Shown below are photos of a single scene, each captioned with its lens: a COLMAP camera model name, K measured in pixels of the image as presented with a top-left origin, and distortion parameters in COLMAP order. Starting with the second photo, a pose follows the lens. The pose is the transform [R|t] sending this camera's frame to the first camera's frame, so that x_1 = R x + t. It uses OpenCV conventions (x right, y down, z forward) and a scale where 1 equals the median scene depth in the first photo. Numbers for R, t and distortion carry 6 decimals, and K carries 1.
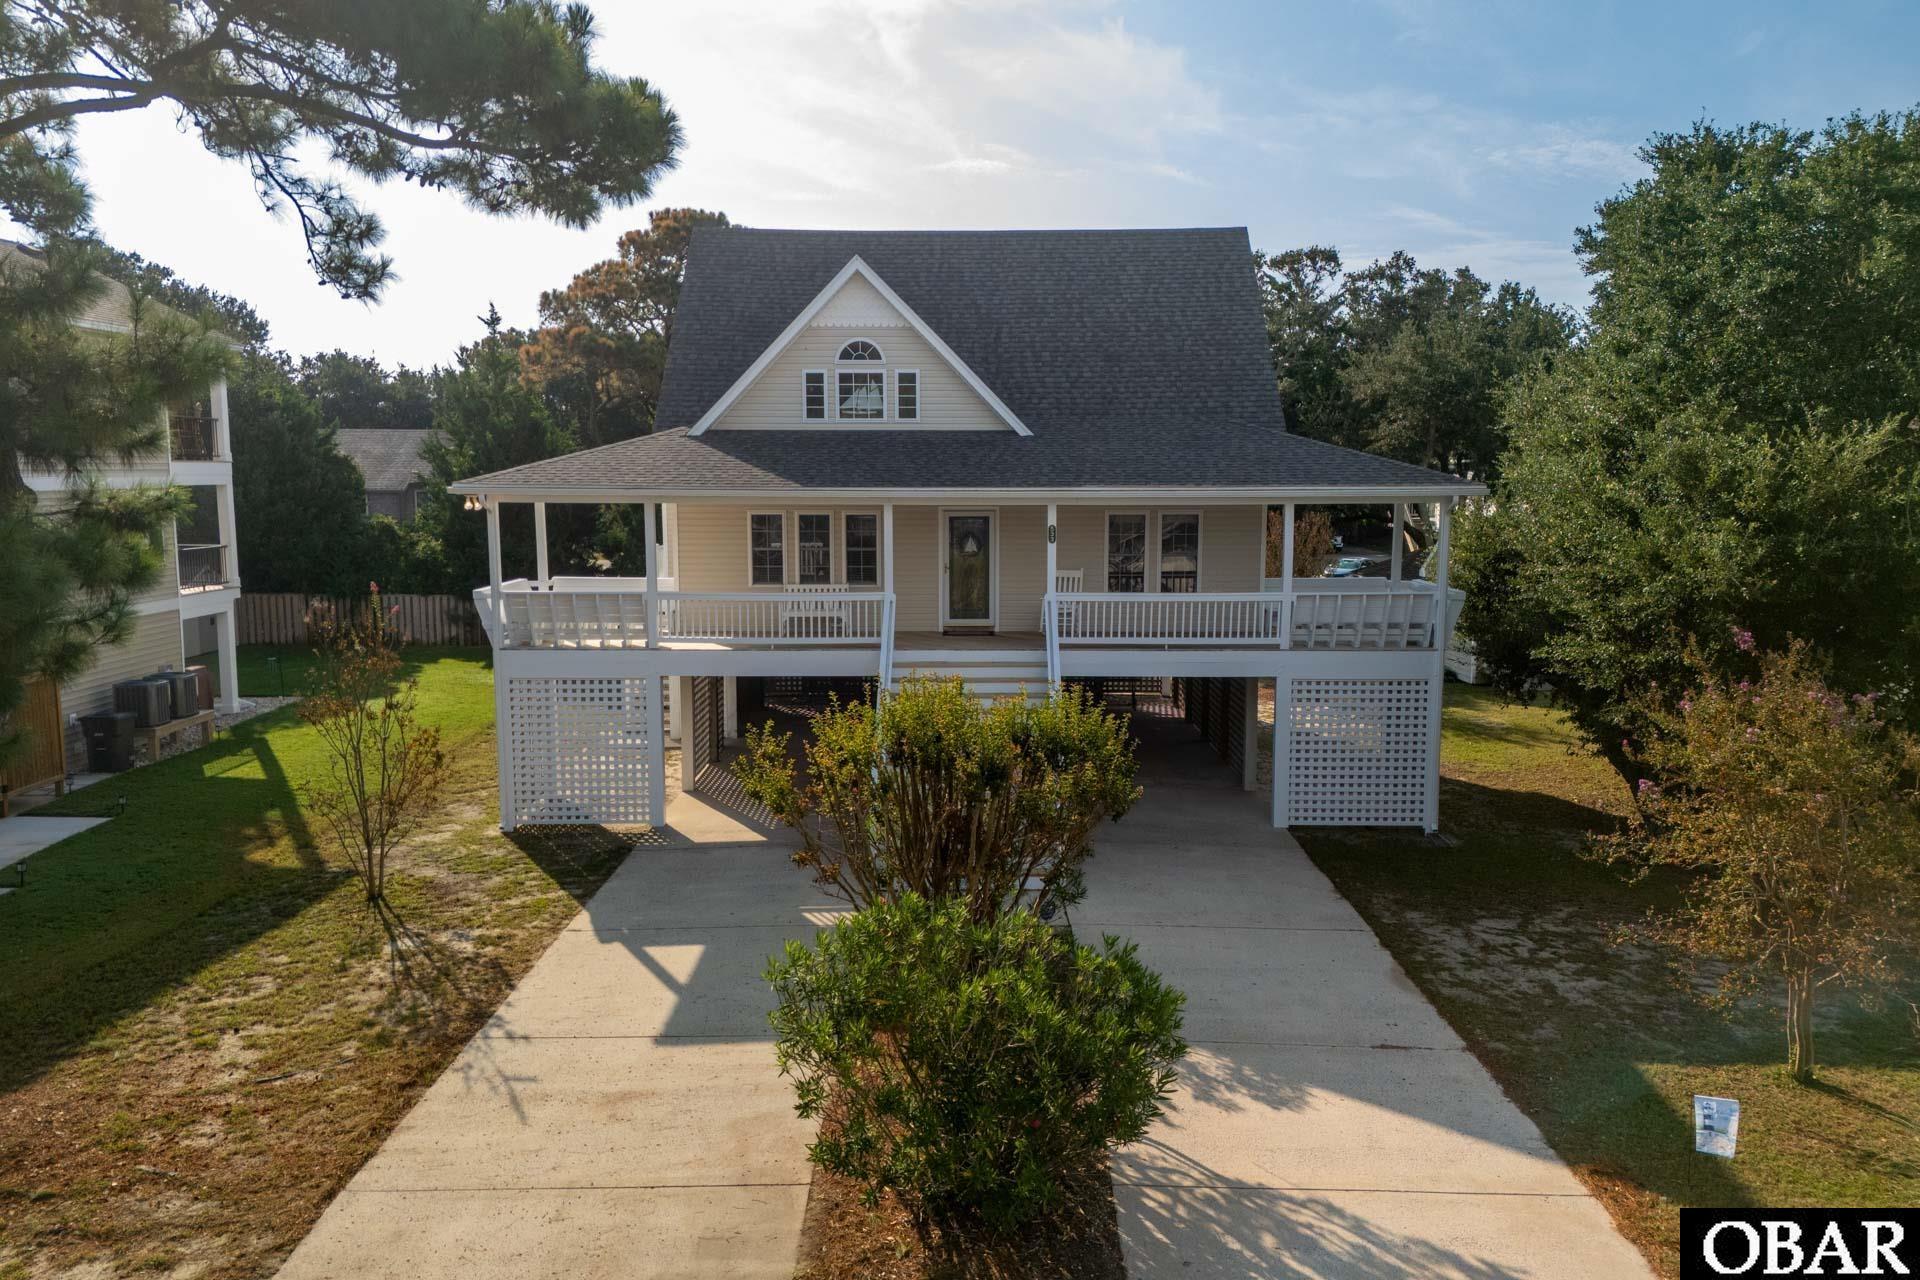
lens RADIAL K [[1391.1, 0, 960.0], [0, 1391.1, 640.0], [0, 0, 1]] dist [0.091302, -0.090124]
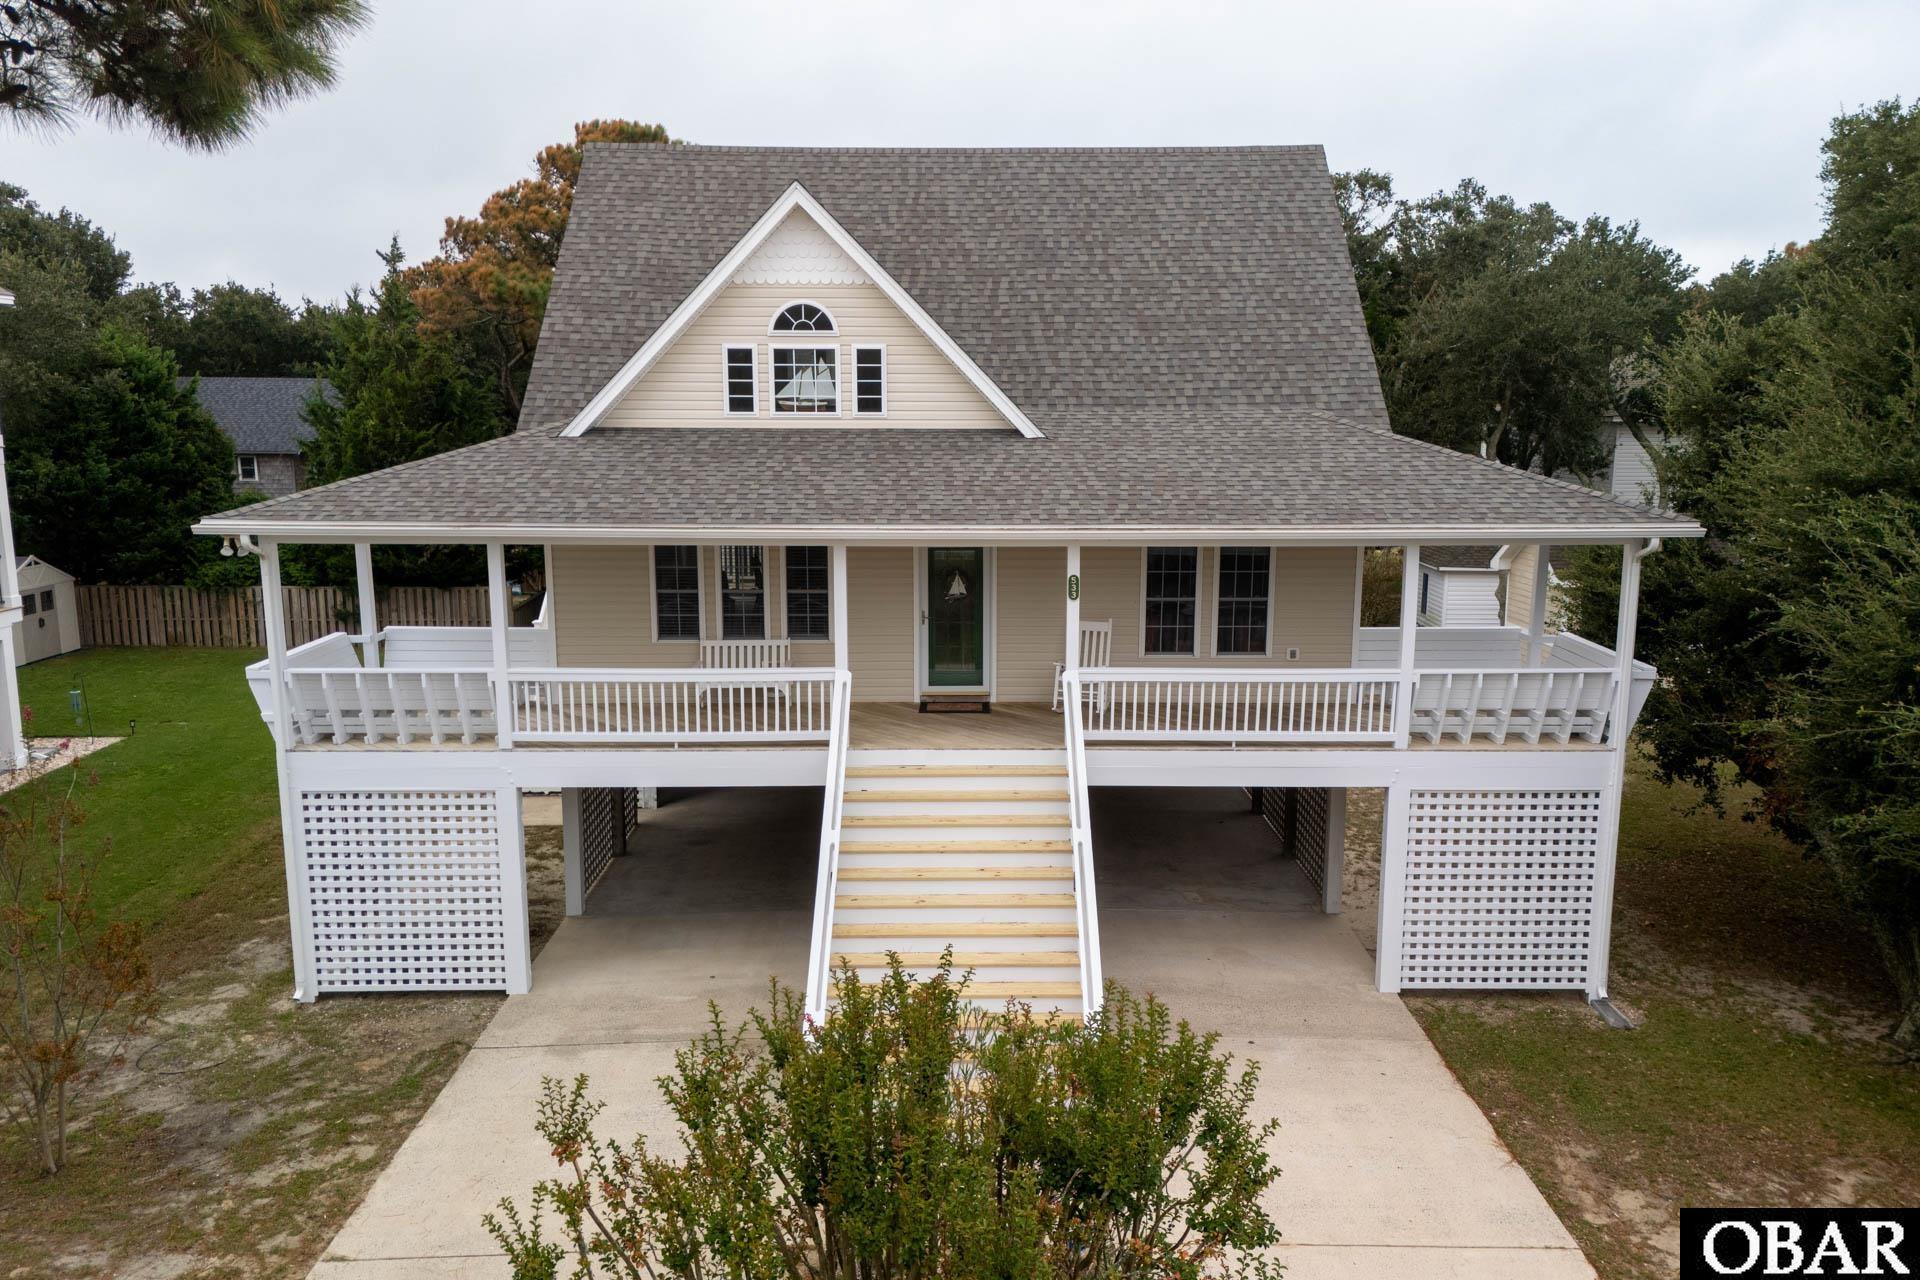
lens RADIAL K [[1418.5, 0, 965.8], [0, 1418.5, 641.3], [0, 0, 1]] dist [0.050162, -0.004412]
pose [[0.999902, -0.001049, 0.013944, 0.001752], [0.000363, 0.998796, 0.049065, -0.081985], [-0.013978, -0.049055, 0.998698, 0.278643]]
